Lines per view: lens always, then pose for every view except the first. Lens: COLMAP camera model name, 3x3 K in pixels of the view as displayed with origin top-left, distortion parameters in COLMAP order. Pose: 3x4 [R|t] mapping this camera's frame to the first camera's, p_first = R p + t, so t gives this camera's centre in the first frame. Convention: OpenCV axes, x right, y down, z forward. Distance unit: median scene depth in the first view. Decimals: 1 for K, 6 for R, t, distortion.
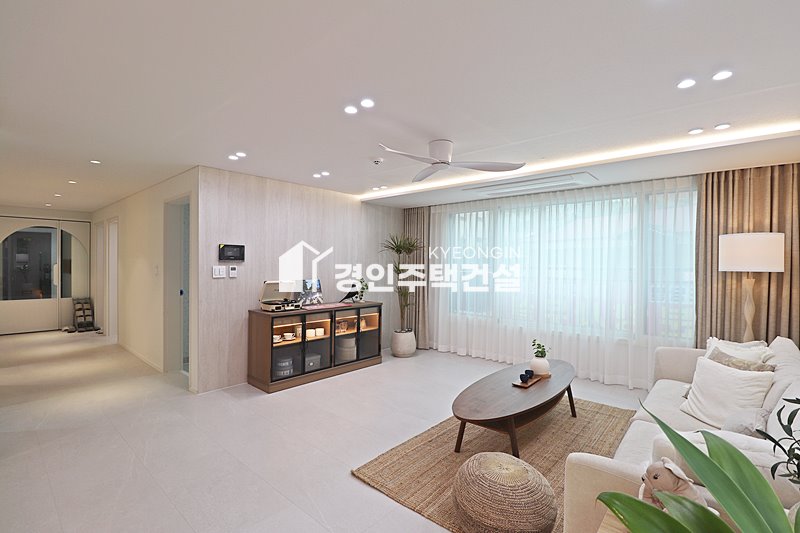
lens RADIAL K [[371.1, 0, 411.0], [0, 371.1, 265.7], [0, 0, 1]] dist [0.001897, -0.015067]
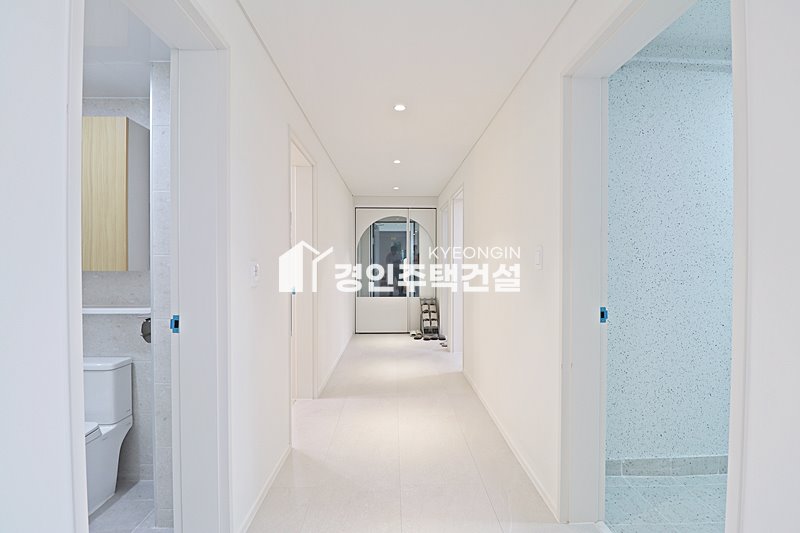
lens RADIAL K [[371.1, 0, 411.0], [0, 371.1, 265.7], [0, 0, 1]] dist [0.001897, -0.015067]
pose [[0.690878, -0.001224, -0.722970, -0.309025], [-0.000718, 0.999997, -0.002379, 0.015708], [0.722971, 0.002162, 0.690875, 0.386781]]
